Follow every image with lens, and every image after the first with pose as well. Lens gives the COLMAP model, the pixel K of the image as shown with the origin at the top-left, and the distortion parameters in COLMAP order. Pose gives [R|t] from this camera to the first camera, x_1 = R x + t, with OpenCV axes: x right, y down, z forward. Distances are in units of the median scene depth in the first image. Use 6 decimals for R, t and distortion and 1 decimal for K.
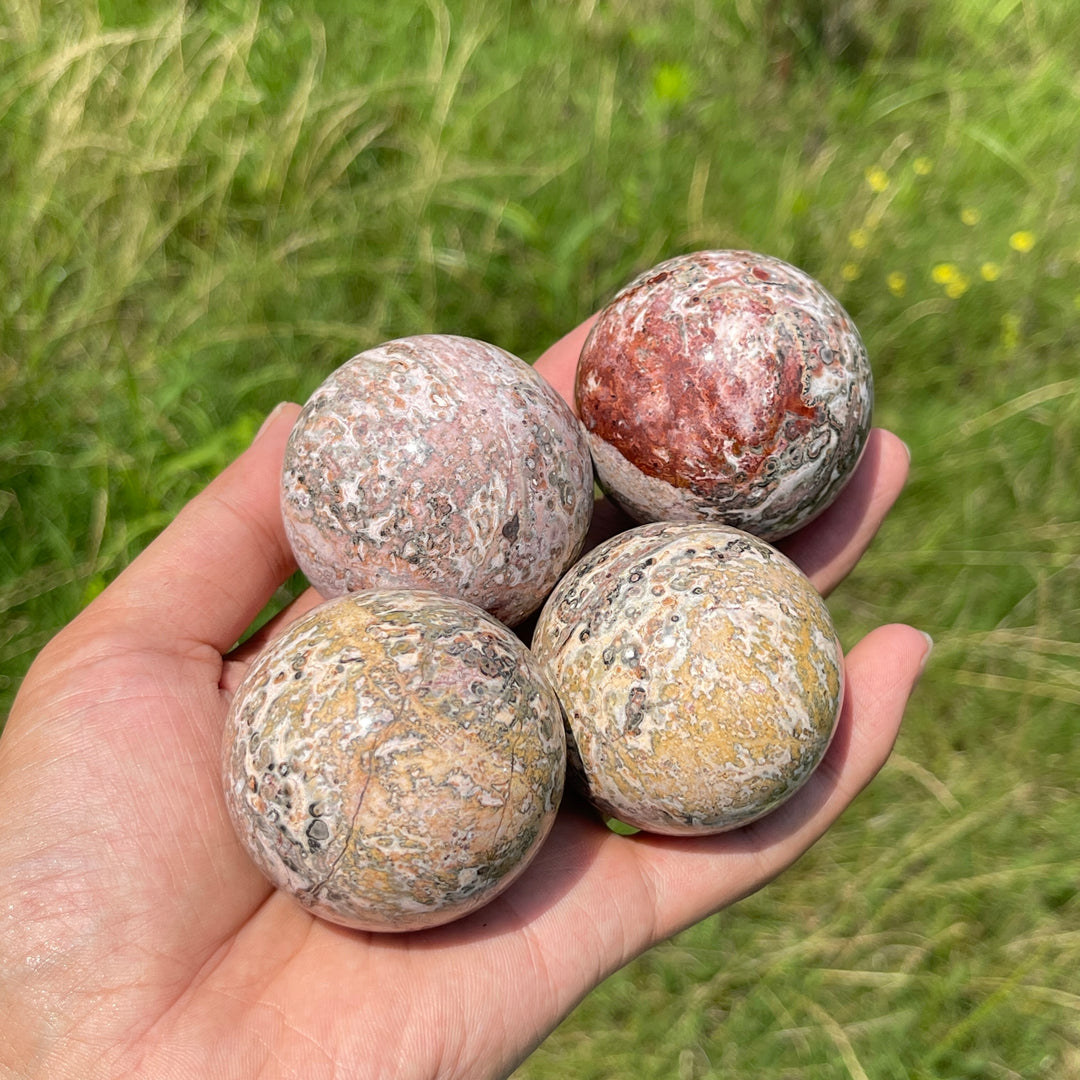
lens RADIAL K [[1758.6, 0, 515.0], [0, 1758.6, 571.0], [0, 0, 1]] dist [0.024385, -0.170633]
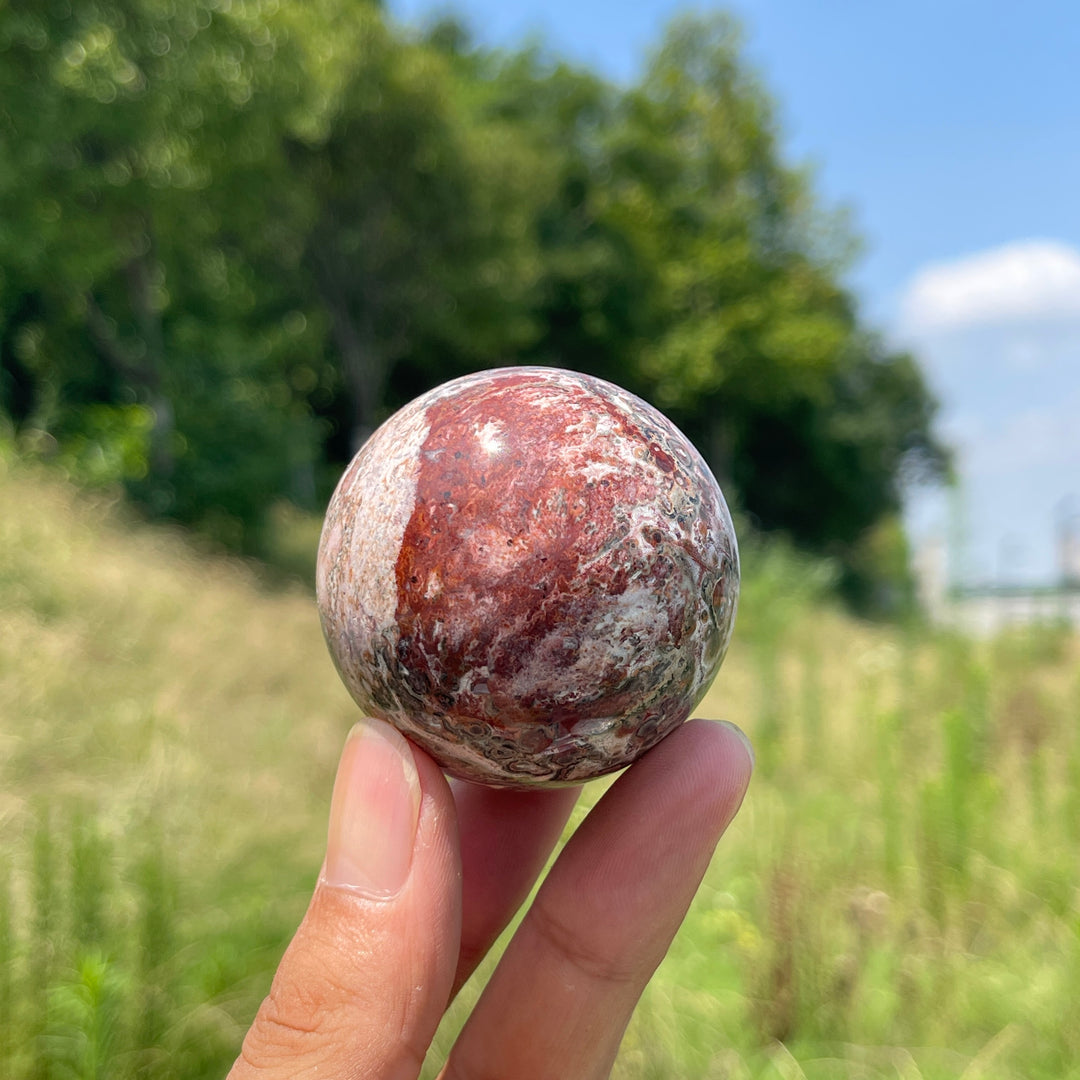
lens RADIAL K [[1767.5, 0, 540.0], [0, 1767.5, 540.0], [0, 0, 1]] dist [0.008984, -0.130327]
pose [[0.357626, 0.857966, 0.368779, -0.168904], [-0.916233, 0.398731, -0.039127, -0.084848], [-0.180613, -0.323894, 0.928693, 0.365785]]
